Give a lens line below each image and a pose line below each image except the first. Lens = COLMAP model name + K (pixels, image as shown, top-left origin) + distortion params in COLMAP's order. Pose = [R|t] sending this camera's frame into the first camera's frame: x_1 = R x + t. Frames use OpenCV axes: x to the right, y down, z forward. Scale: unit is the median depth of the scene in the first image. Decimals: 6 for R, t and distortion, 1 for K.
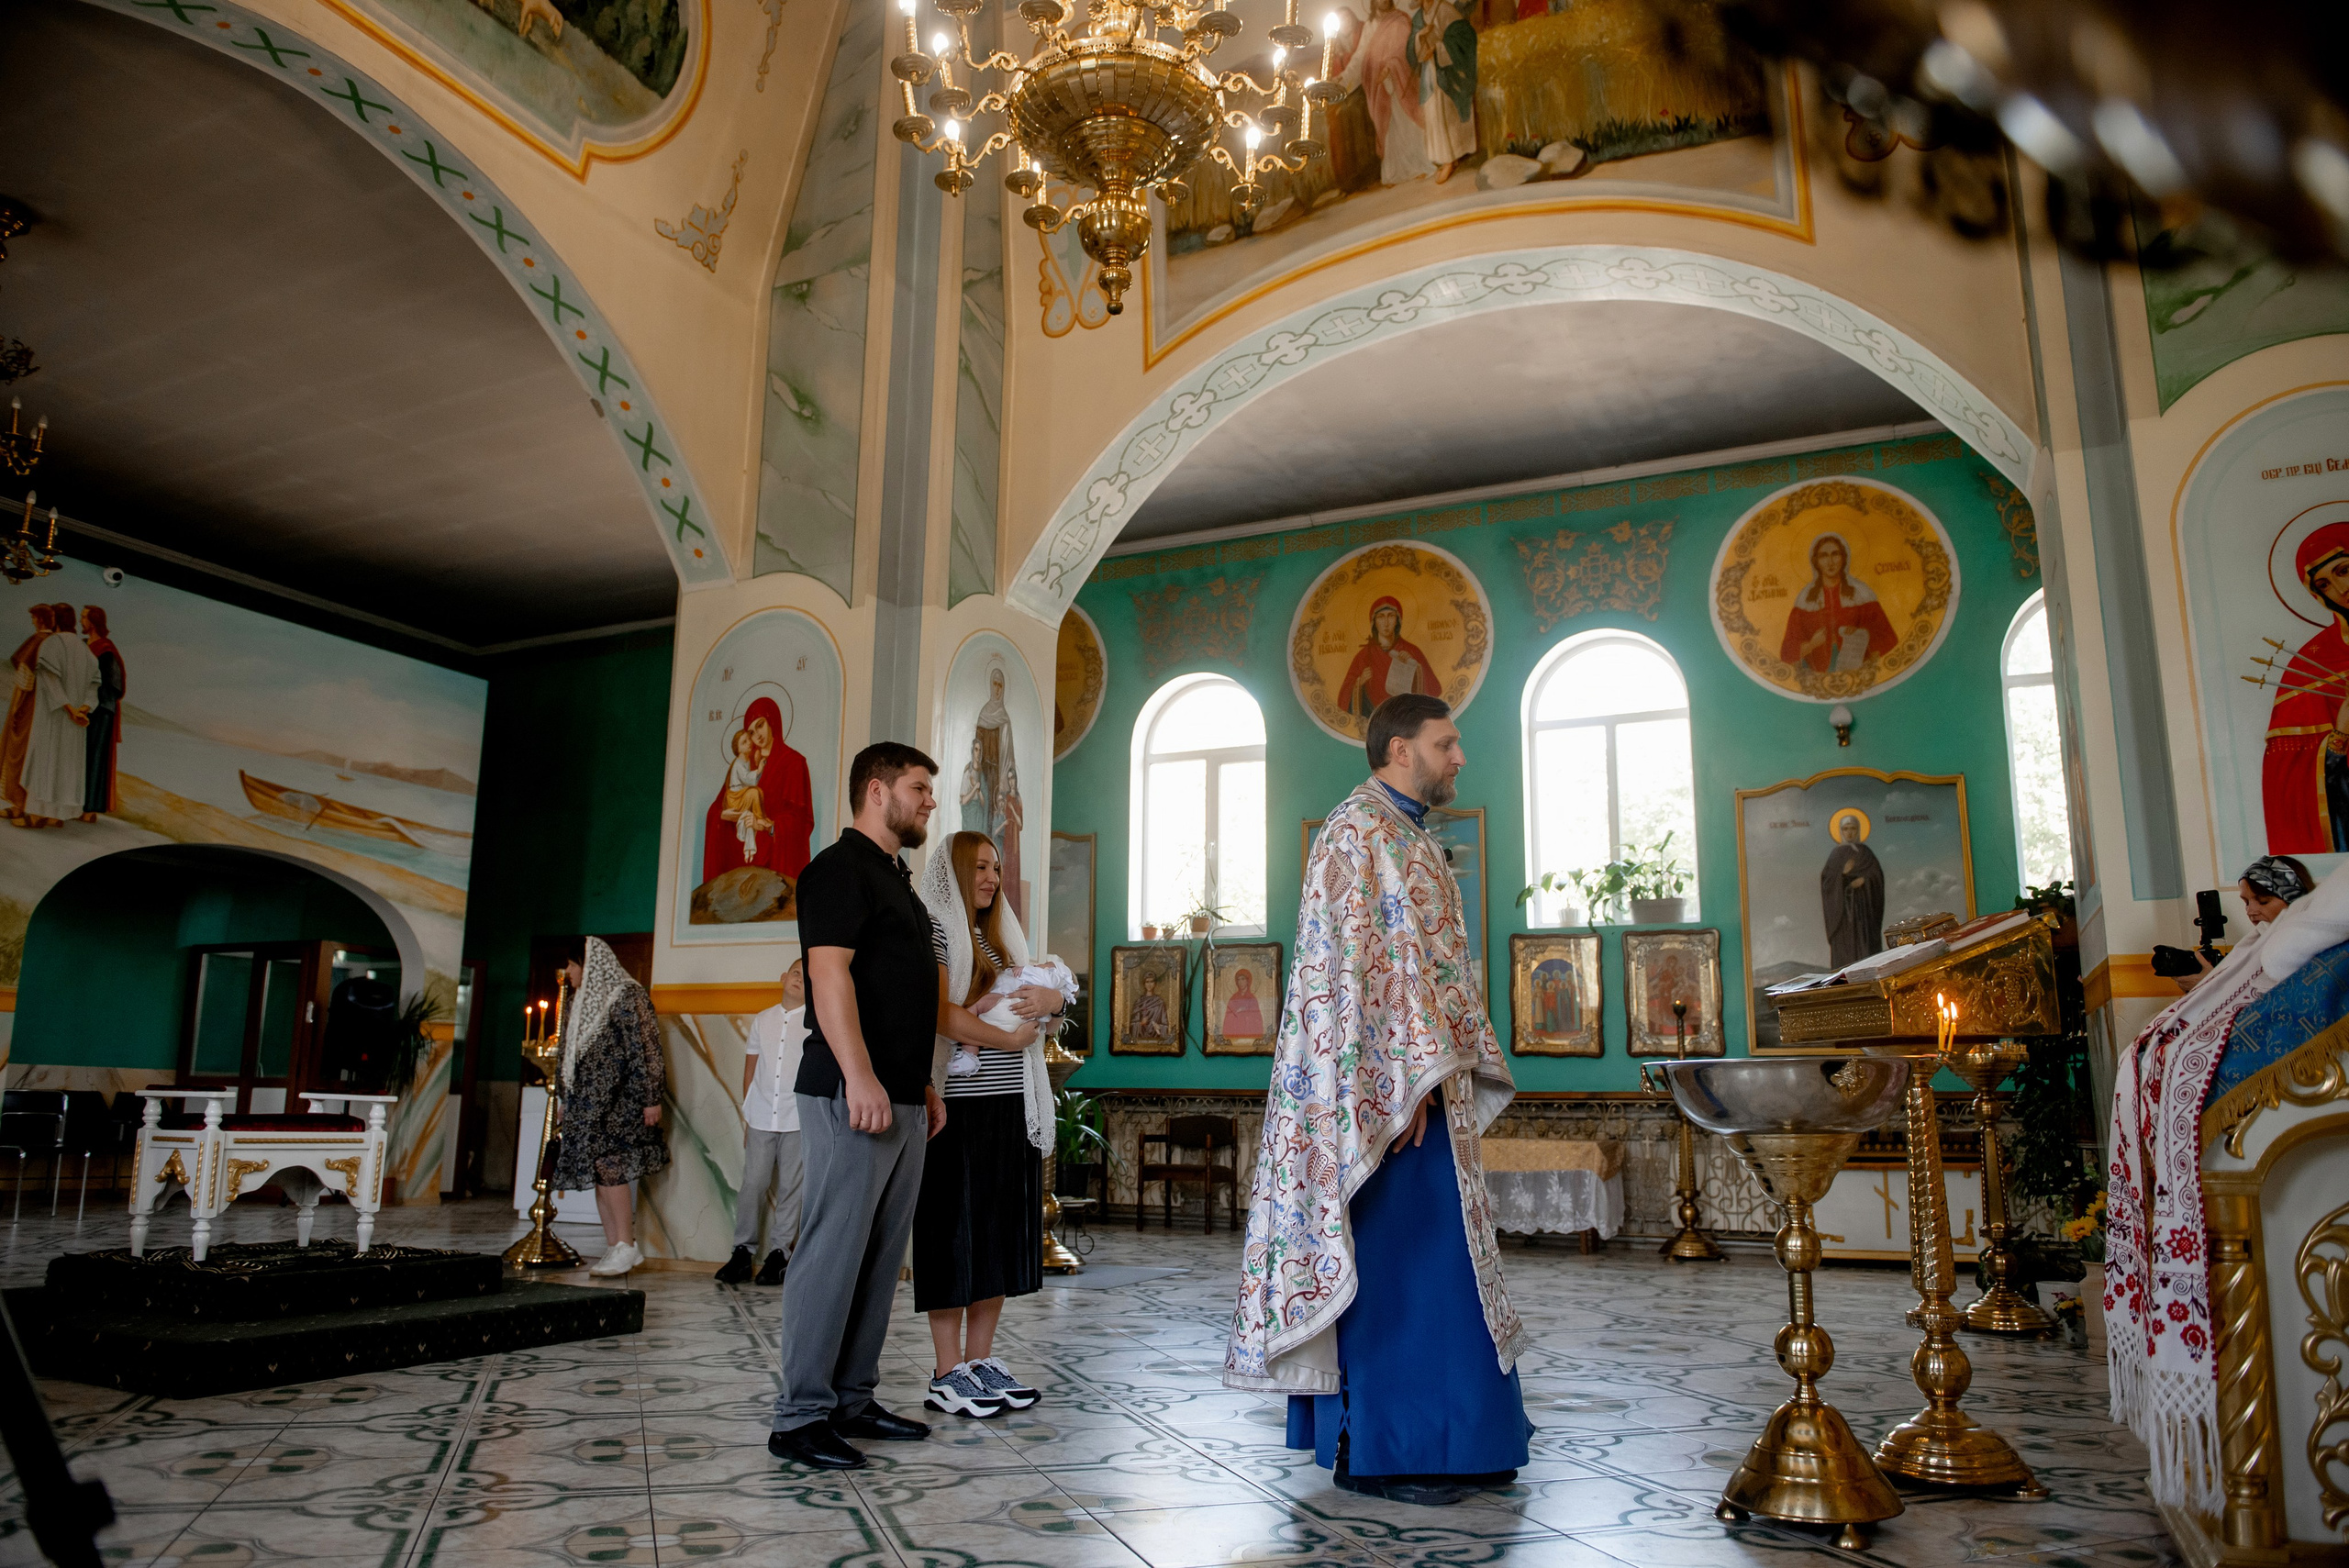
lens RADIAL K [[1576.2, 0, 1174.5], [0, 1576.2, 784.0], [0, 0, 1]] dist [-0.050680, -0.004169]
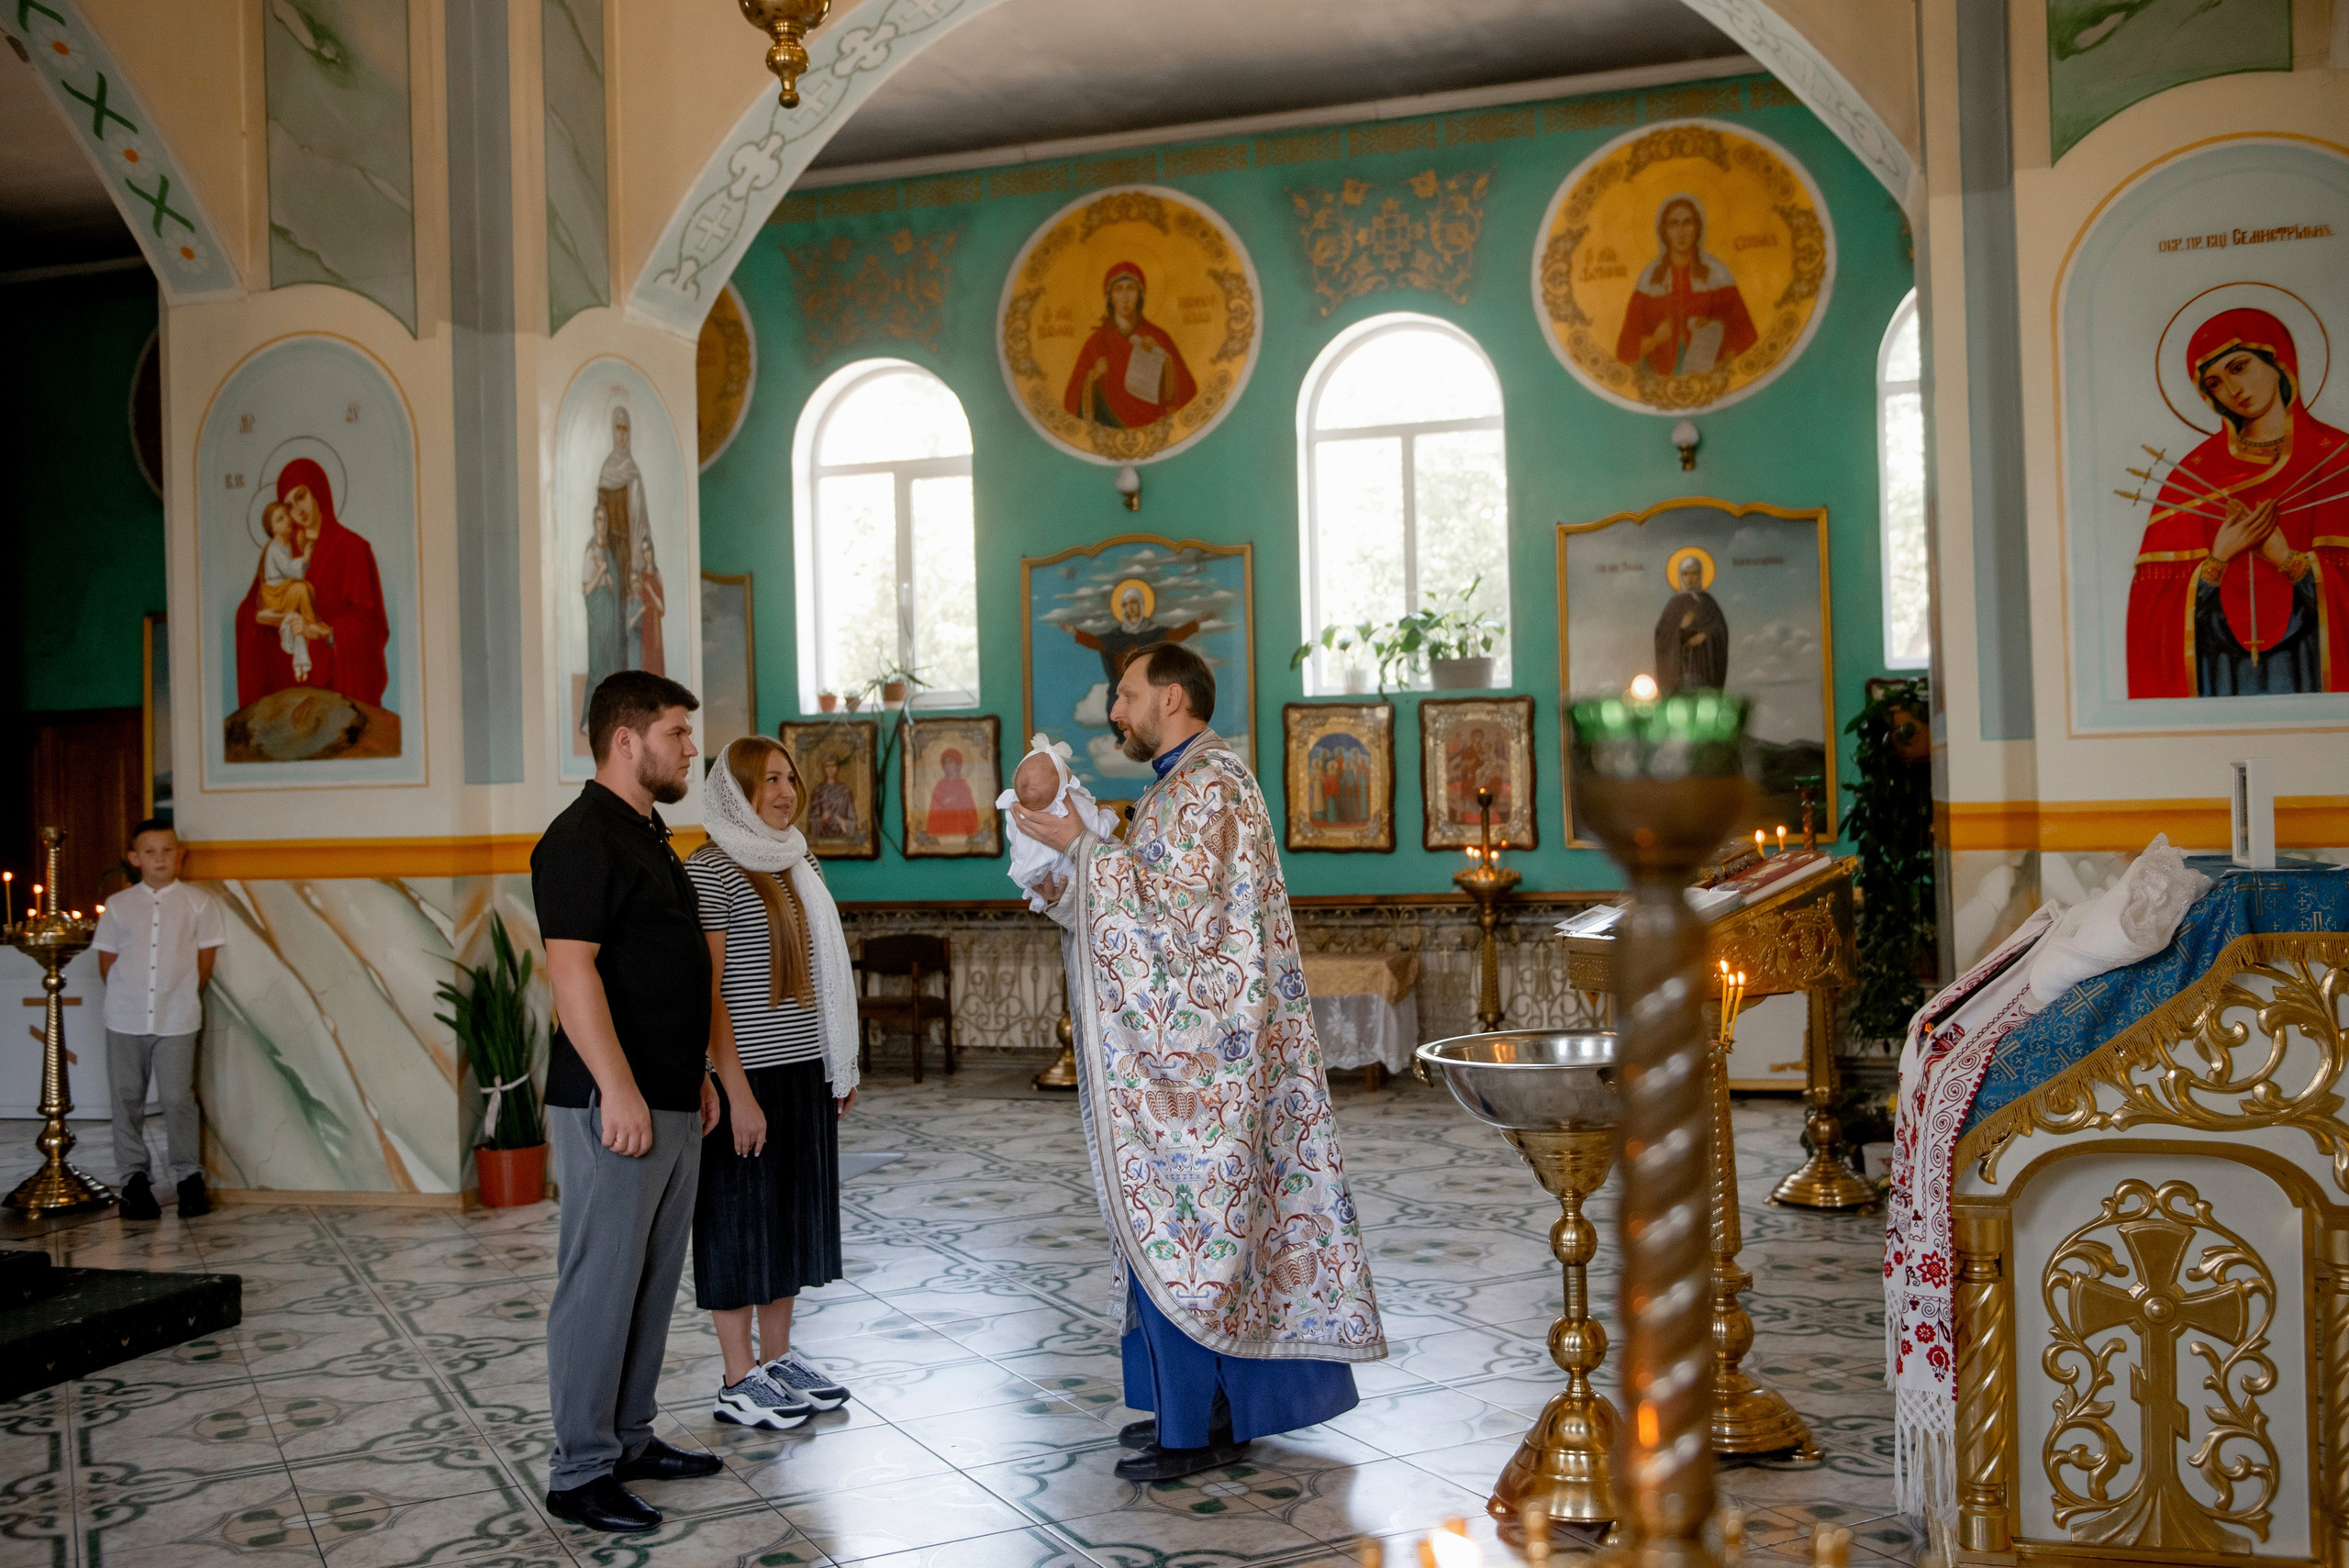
lens RADIAL K [[2111.9, 0, 1174.5], [0, 2111.9, 784.0], [0, 0, 1]] dist [-0.003214, -0.004726]
pose [[0.987510, -0.037800, 0.152957, -0.011140], [0.008838, 0.982556, 0.185758, -0.082143], [-0.157310, -0.182086, 0.970617, -0.063786]]
